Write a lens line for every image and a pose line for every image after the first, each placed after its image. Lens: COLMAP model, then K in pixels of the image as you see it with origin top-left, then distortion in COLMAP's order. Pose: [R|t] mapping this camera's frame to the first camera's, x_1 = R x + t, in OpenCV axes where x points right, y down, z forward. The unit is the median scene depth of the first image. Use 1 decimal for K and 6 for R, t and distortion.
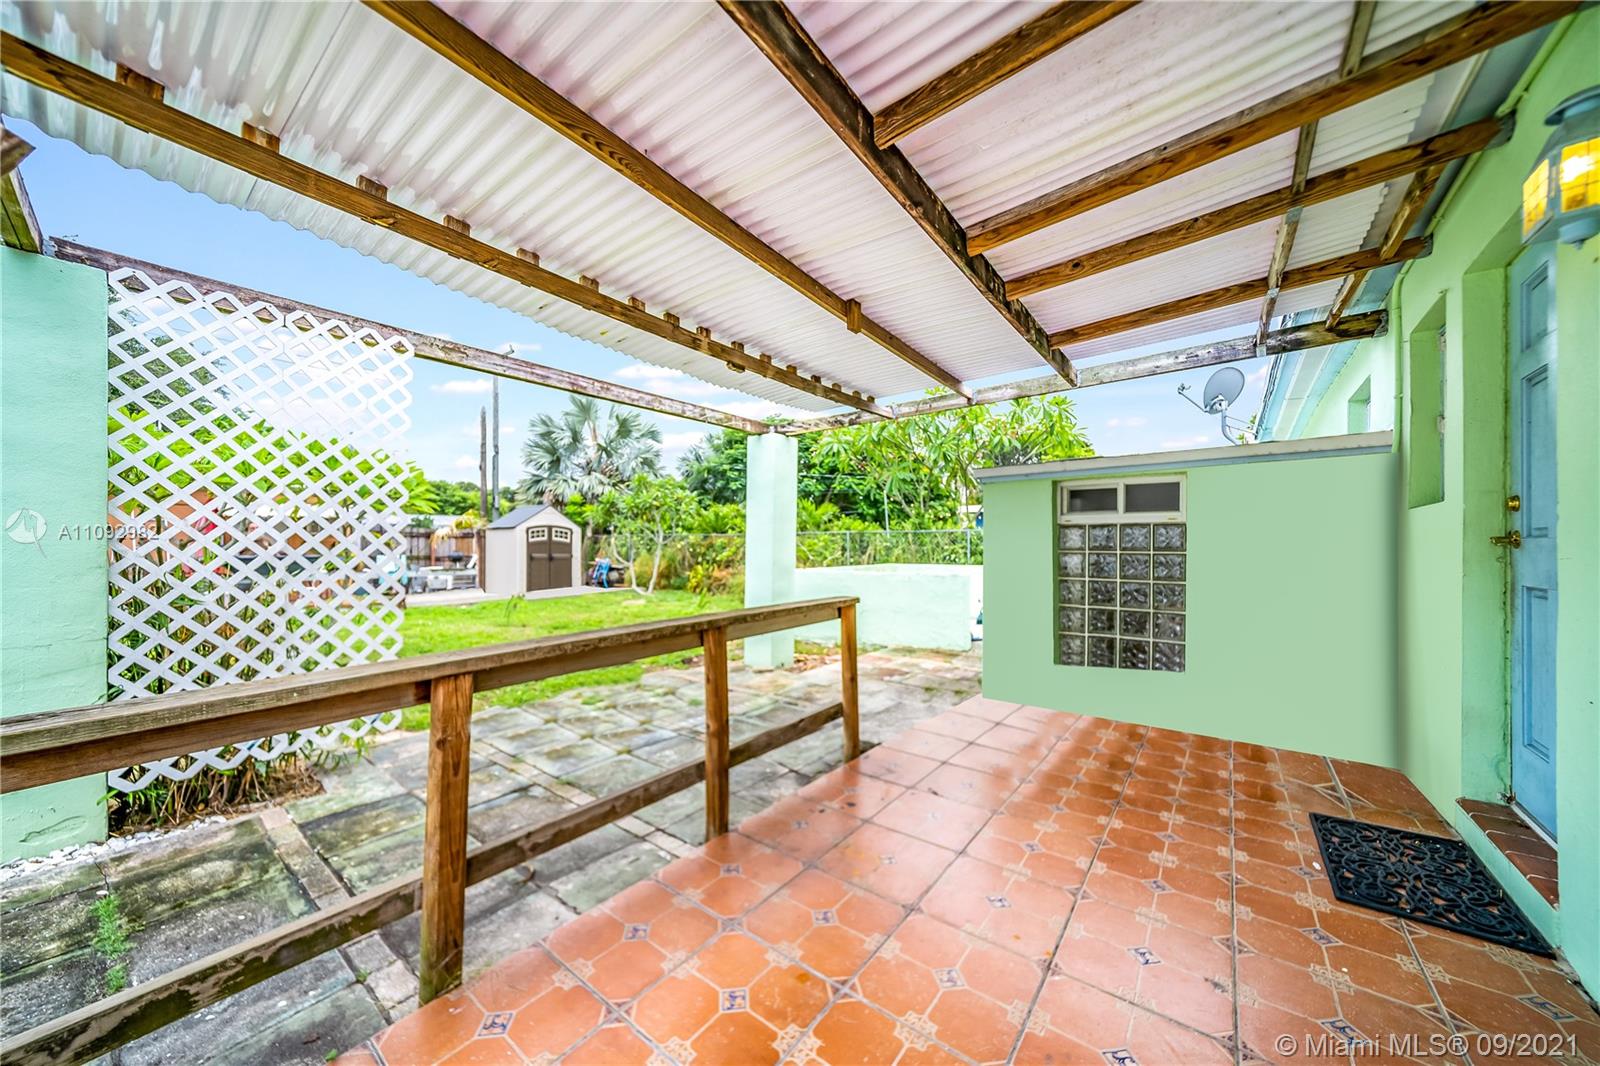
lens RADIAL K [[561.9, 0, 797.3], [0, 561.9, 543.4], [0, 0, 1]] dist [-0.000635, -0.000022]
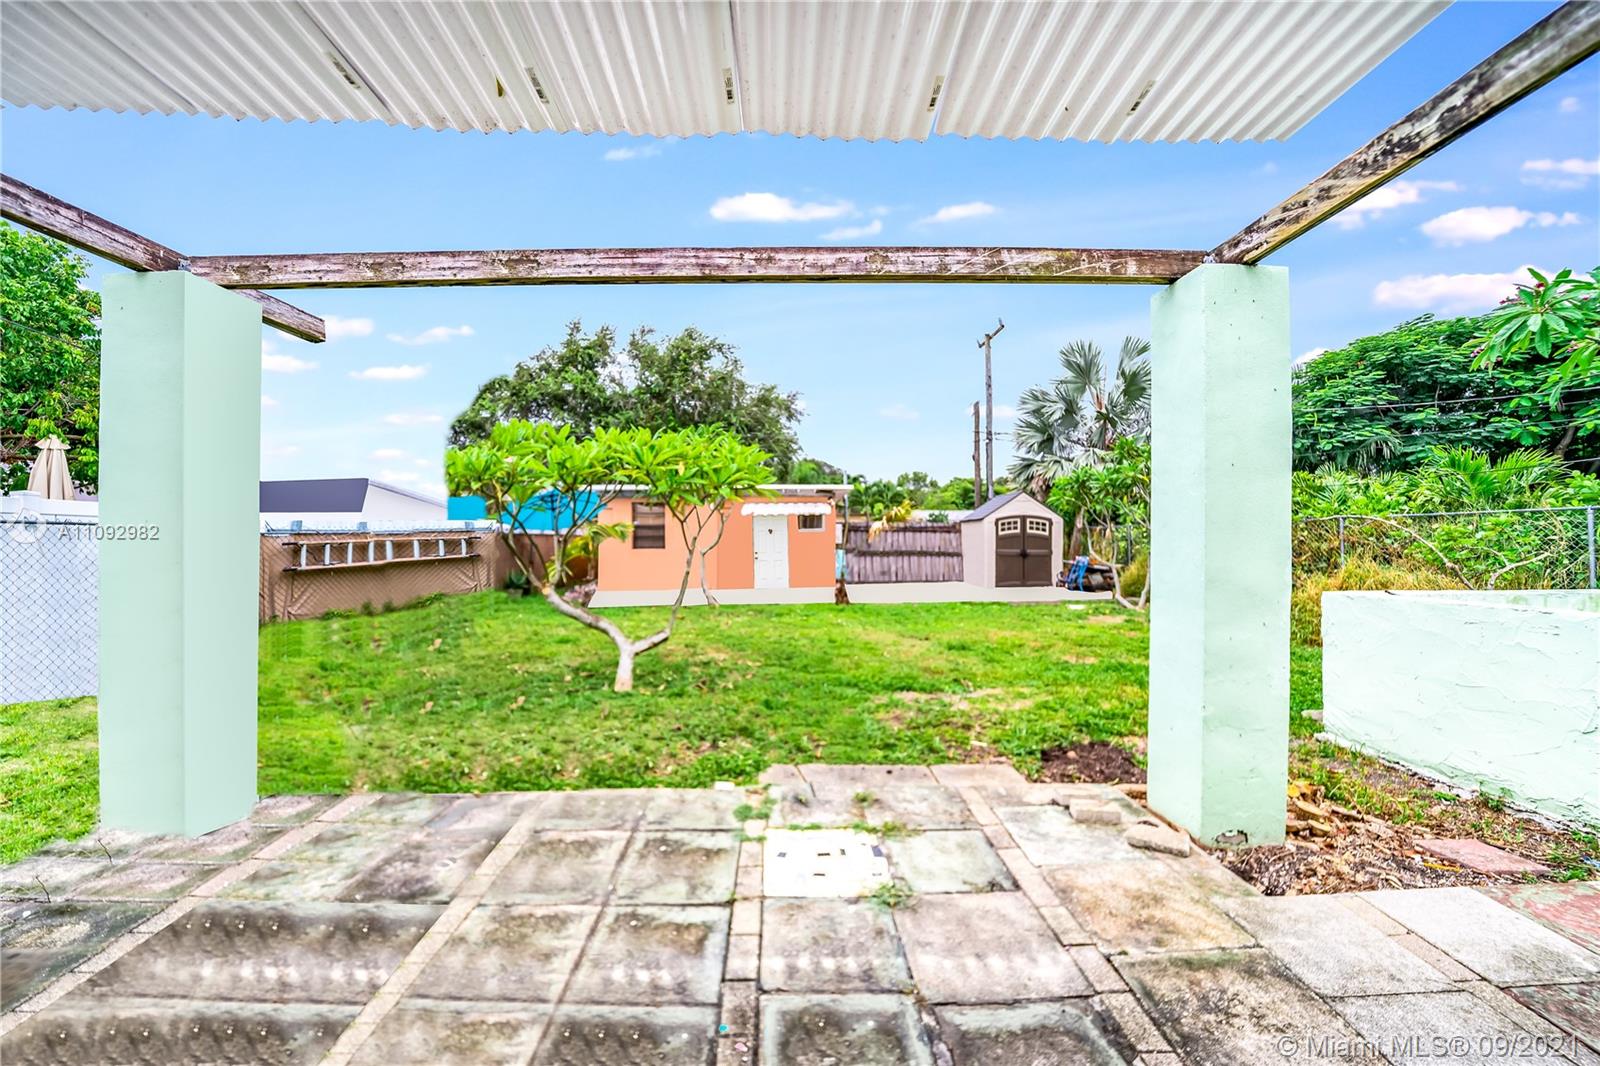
lens RADIAL K [[591.8, 0, 797.9], [0, 591.8, 535.5], [0, 0, 1]] dist [-0.031434, 0.002071]
pose [[0.622342, -0.007866, -0.782706, 0.036561], [0.005974, 0.999968, -0.005300, 0.000564], [0.782722, -0.001377, 0.622369, 0.179481]]
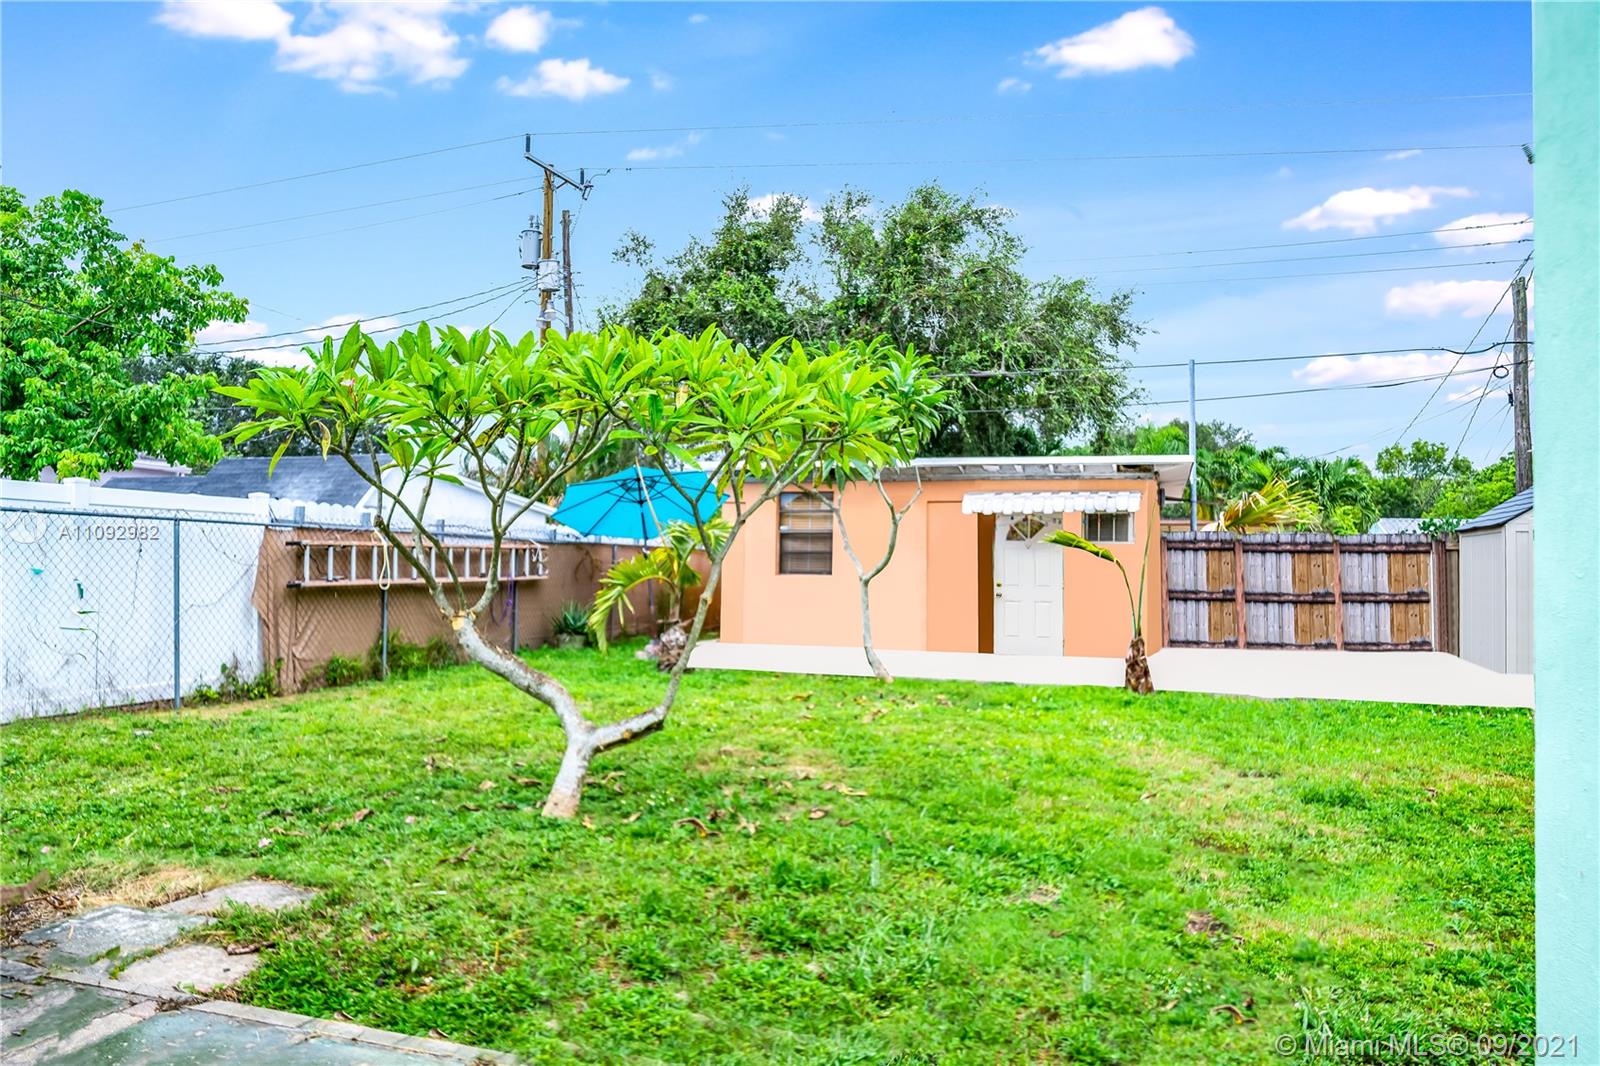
lens RADIAL K [[1044.9, 0, 802.6], [0, 1044.9, 523.6], [0, 0, 1]] dist [-0.000274, 0.002341]
pose [[0.320725, -0.035759, -0.946497, 0.036046], [-0.015563, 0.998953, -0.043014, 0.009482], [0.947044, 0.028526, 0.319833, 0.265613]]
